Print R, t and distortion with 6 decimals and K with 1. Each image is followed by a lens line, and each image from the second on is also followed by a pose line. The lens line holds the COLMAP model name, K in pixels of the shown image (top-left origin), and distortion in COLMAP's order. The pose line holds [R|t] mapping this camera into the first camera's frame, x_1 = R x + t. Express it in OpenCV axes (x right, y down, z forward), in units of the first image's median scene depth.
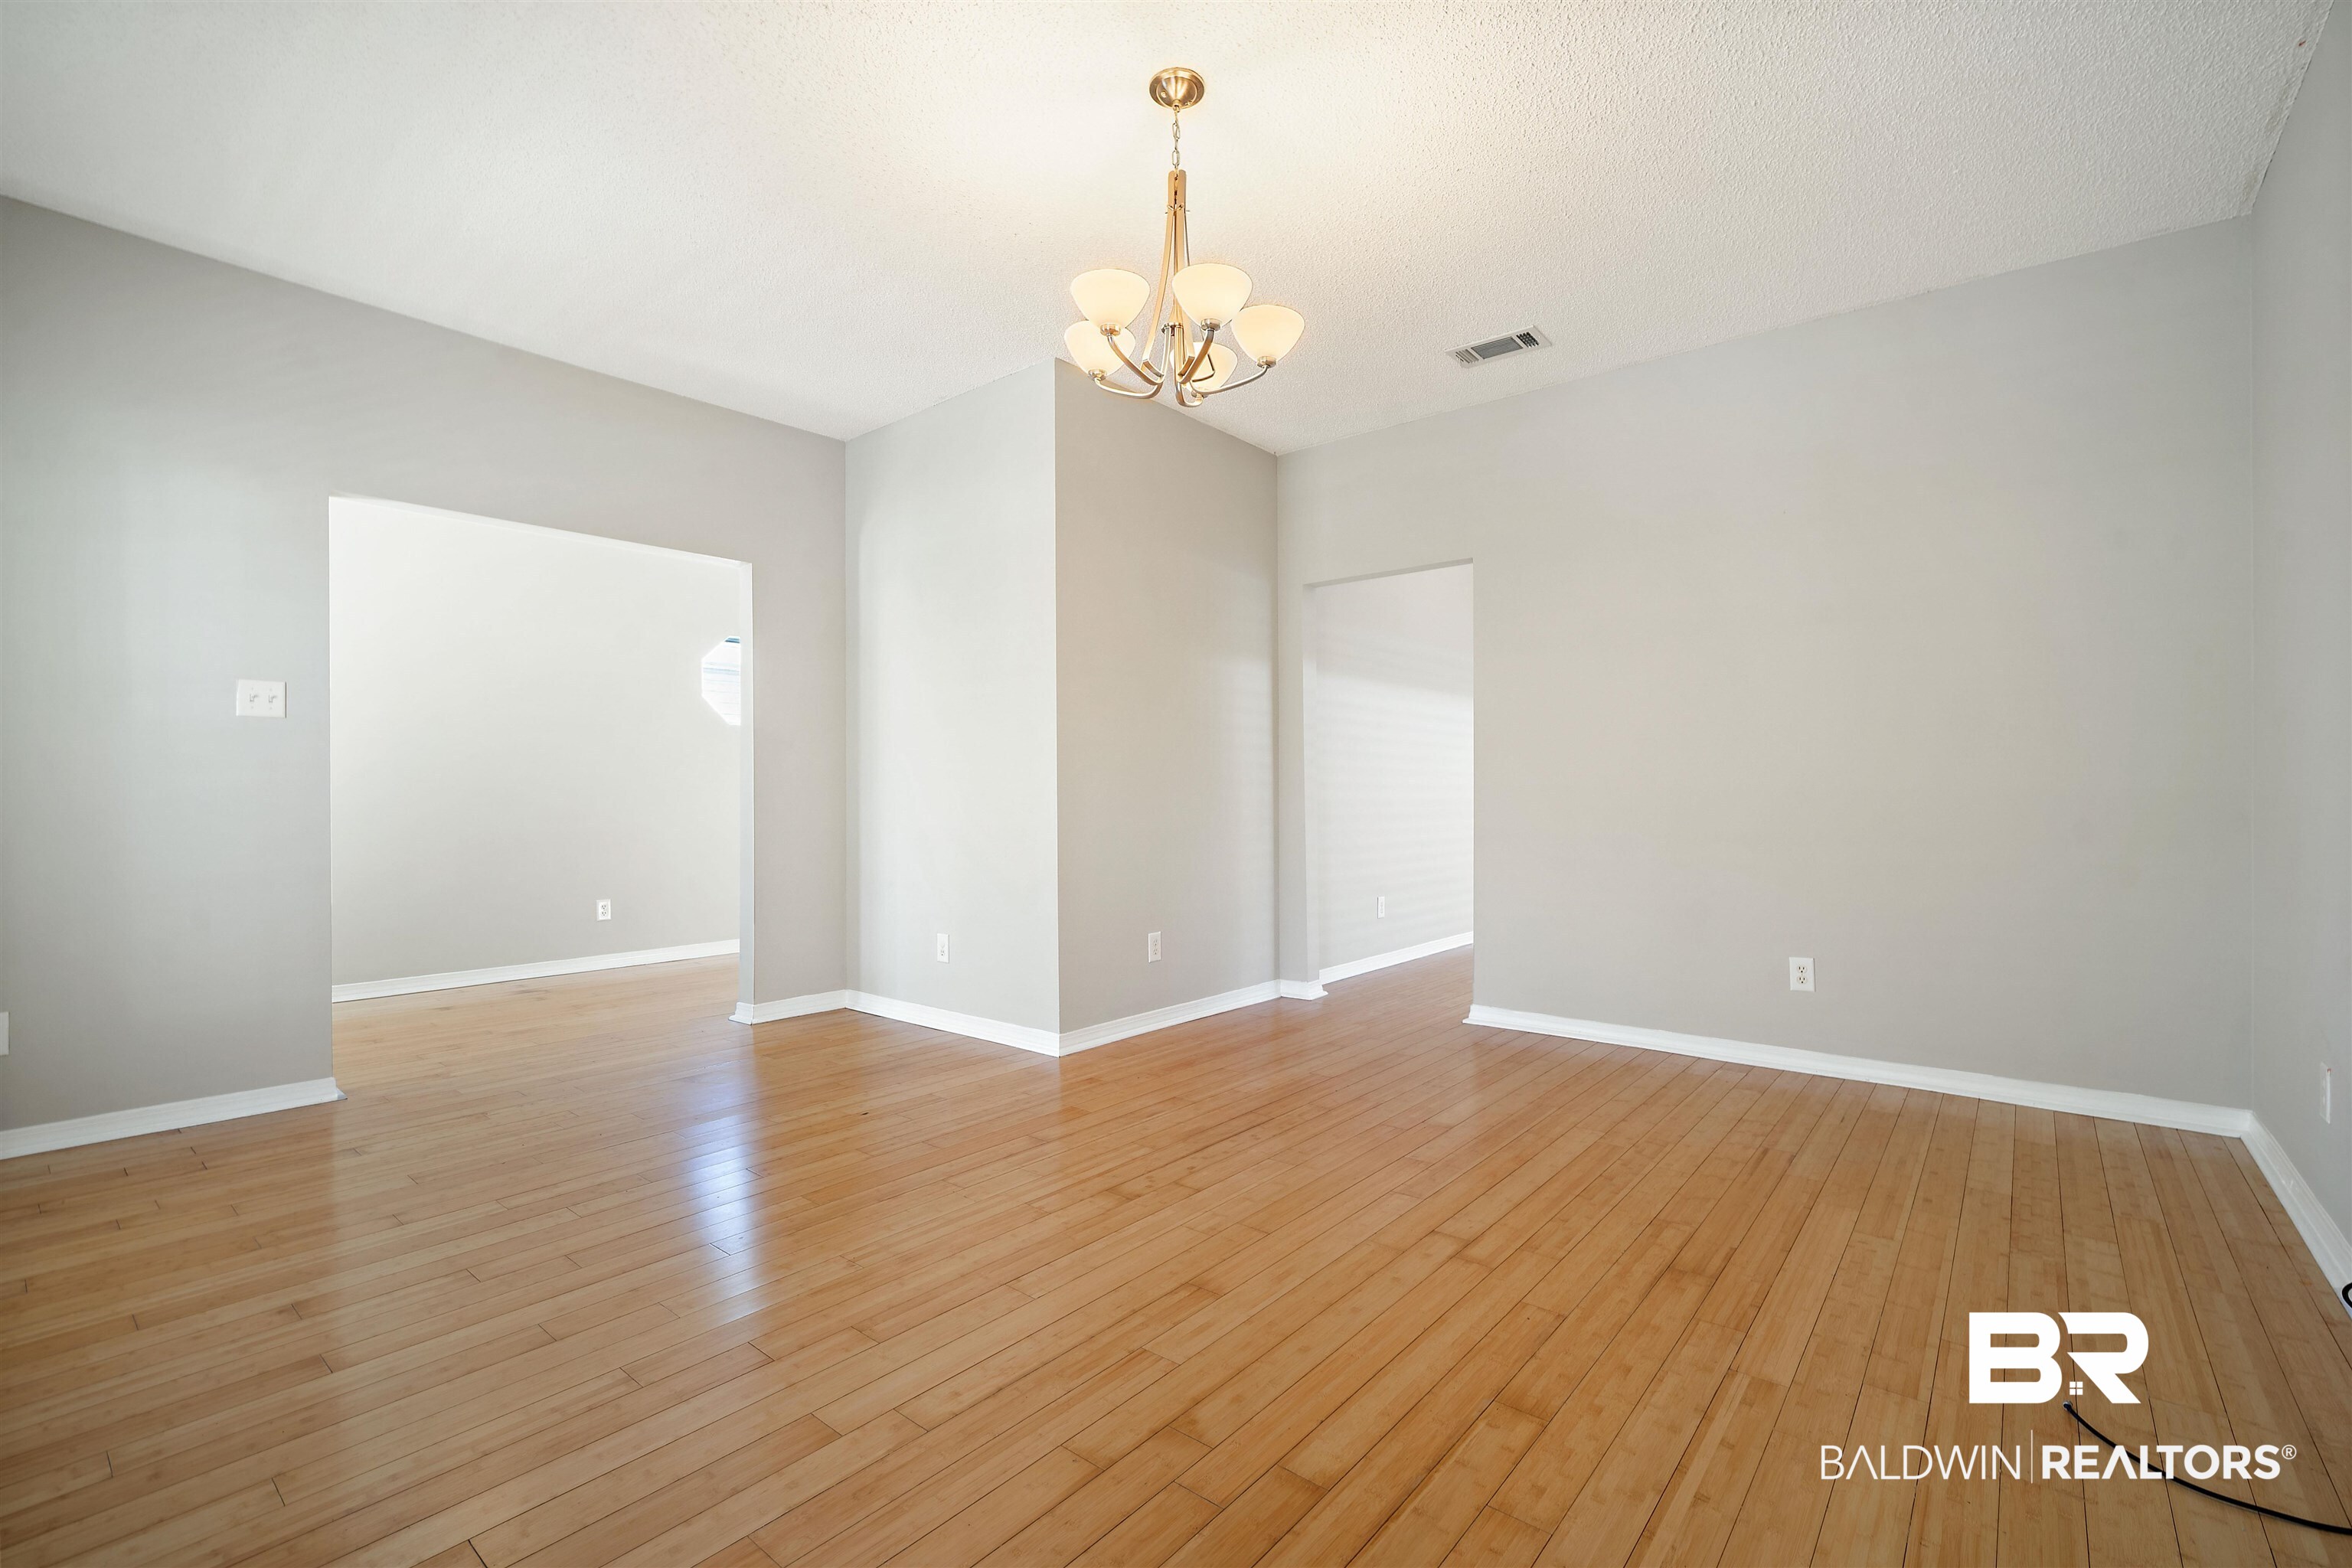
lens RADIAL K [[1030.2, 0, 1191.9], [0, 1030.2, 788.2], [0, 0, 1]] dist [-0.002776, 0.001328]
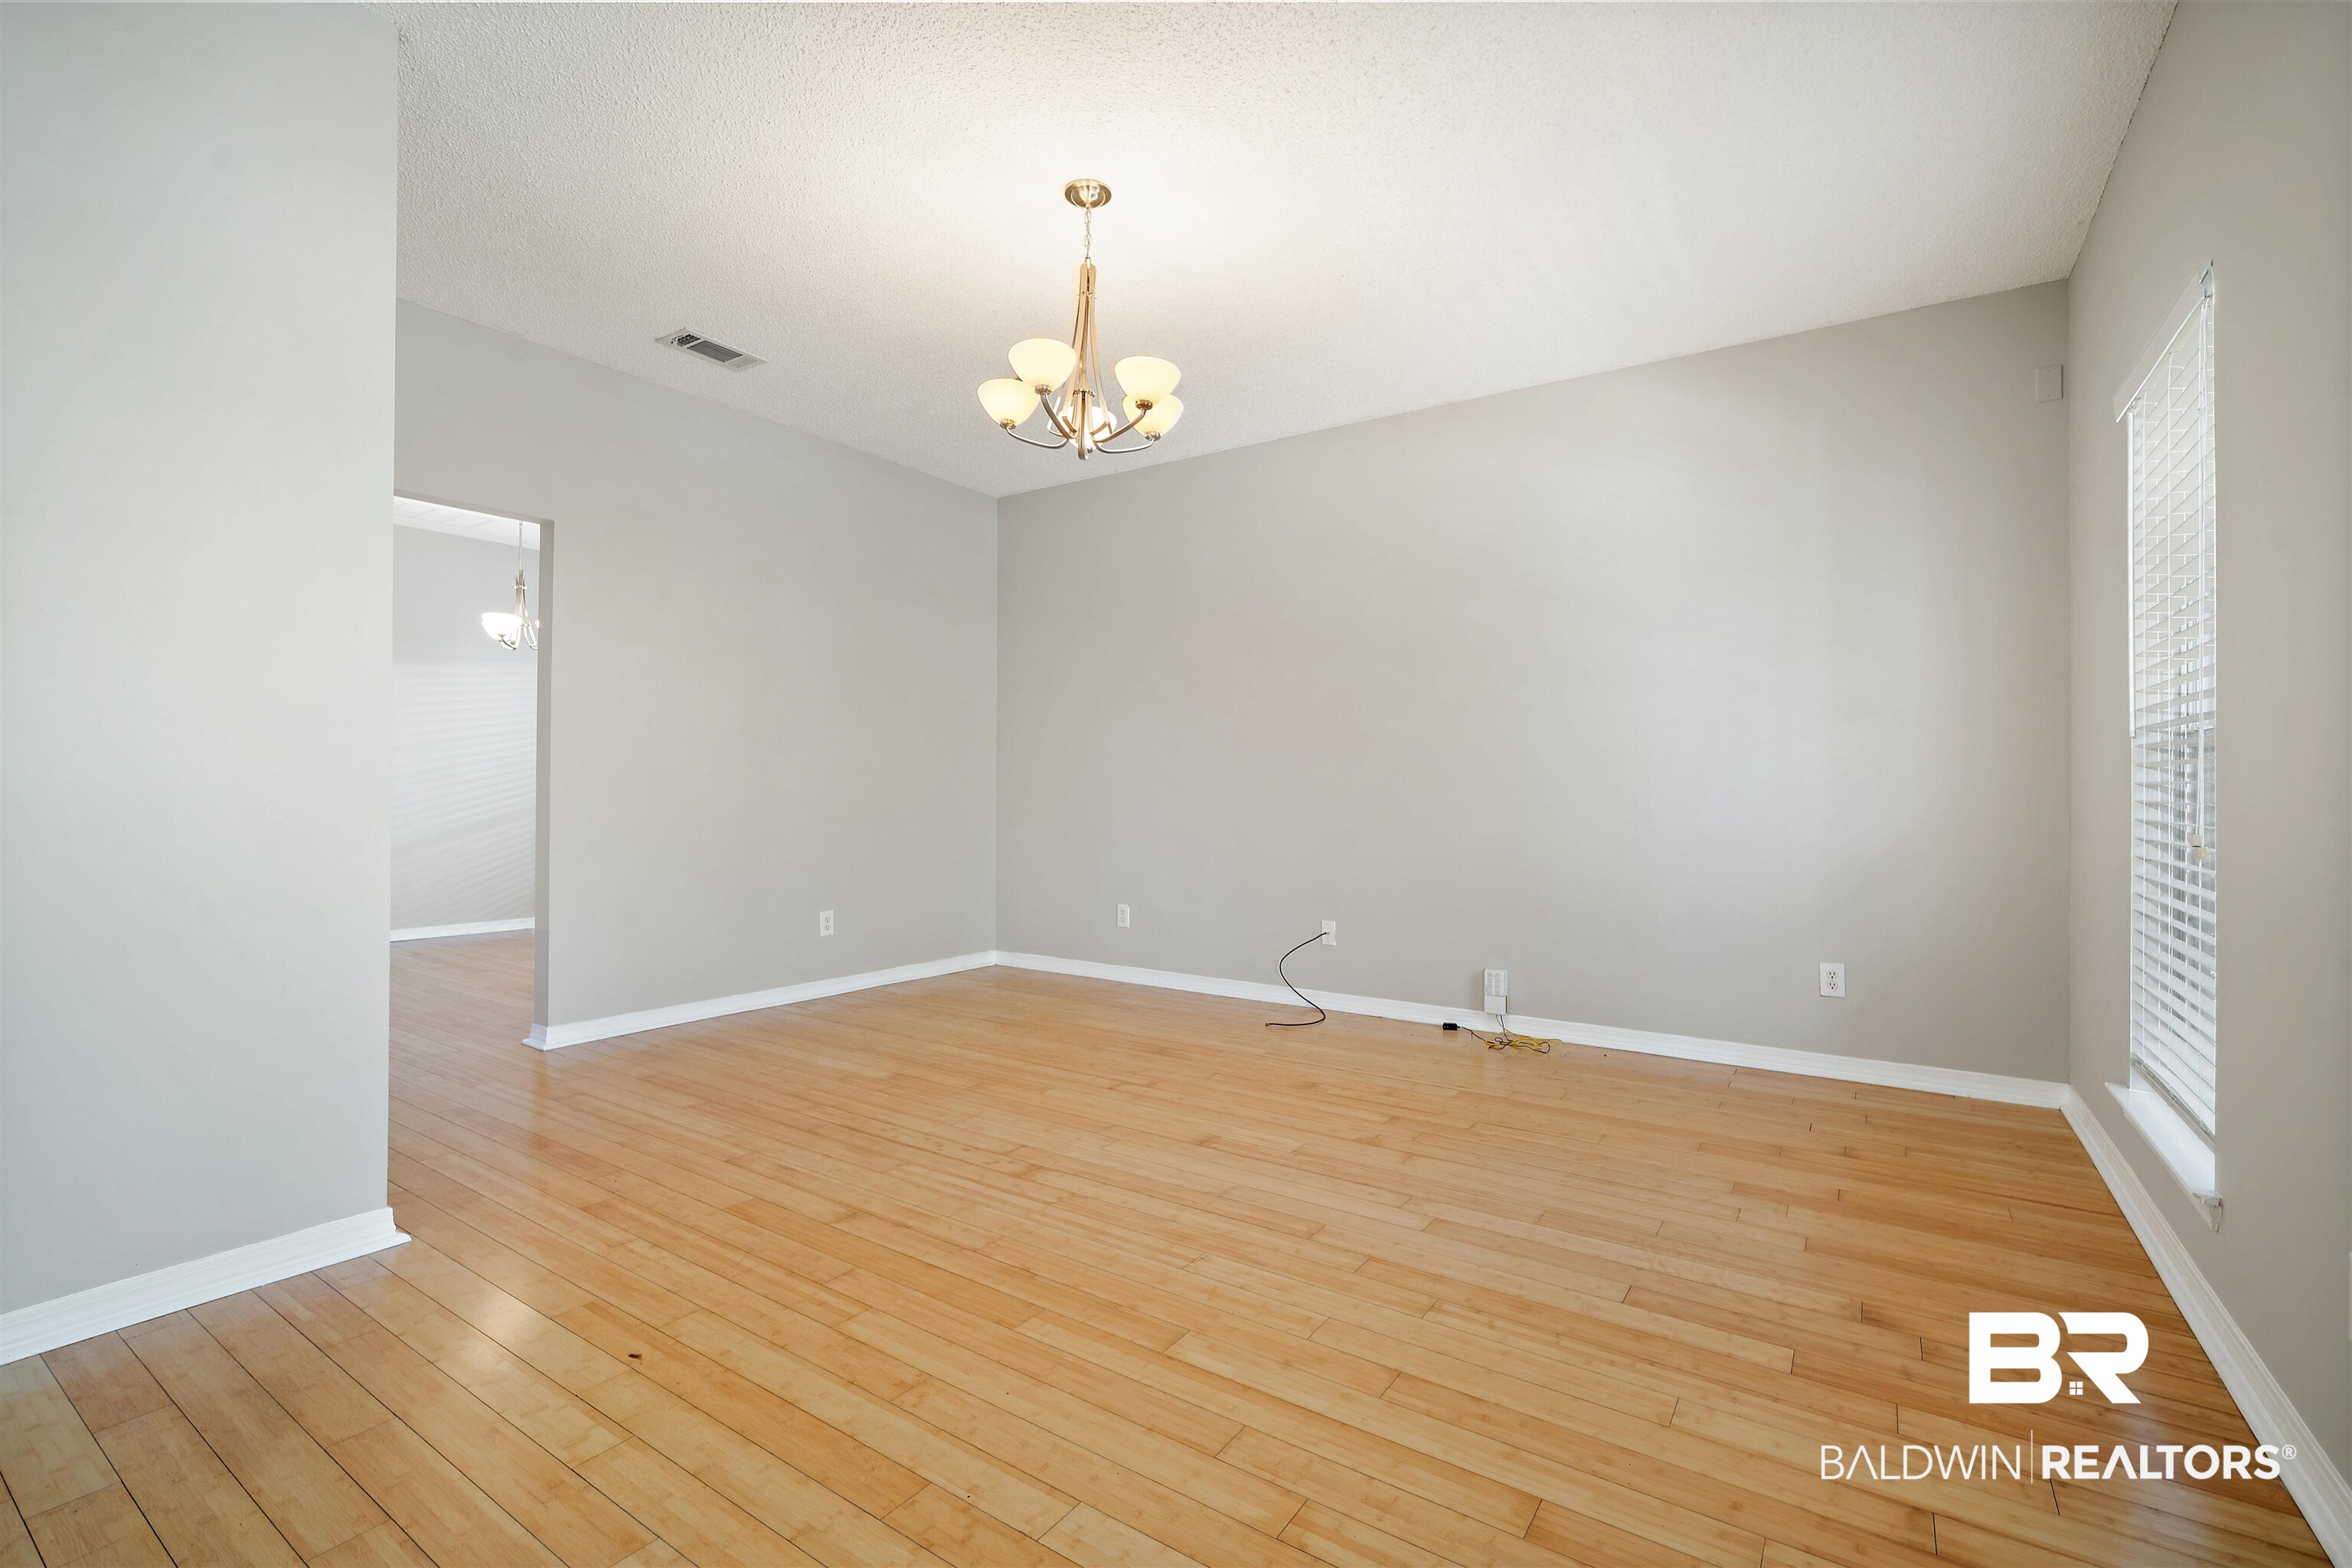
lens RADIAL K [[1030.2, 0, 1191.9], [0, 1030.2, 788.2], [0, 0, 1]] dist [-0.002776, 0.001328]
pose [[-0.106598, 0.006137, 0.994283, -1.217639], [-0.013736, 0.999876, -0.007644, 0.013537], [-0.994207, -0.014472, -0.106501, 1.030971]]
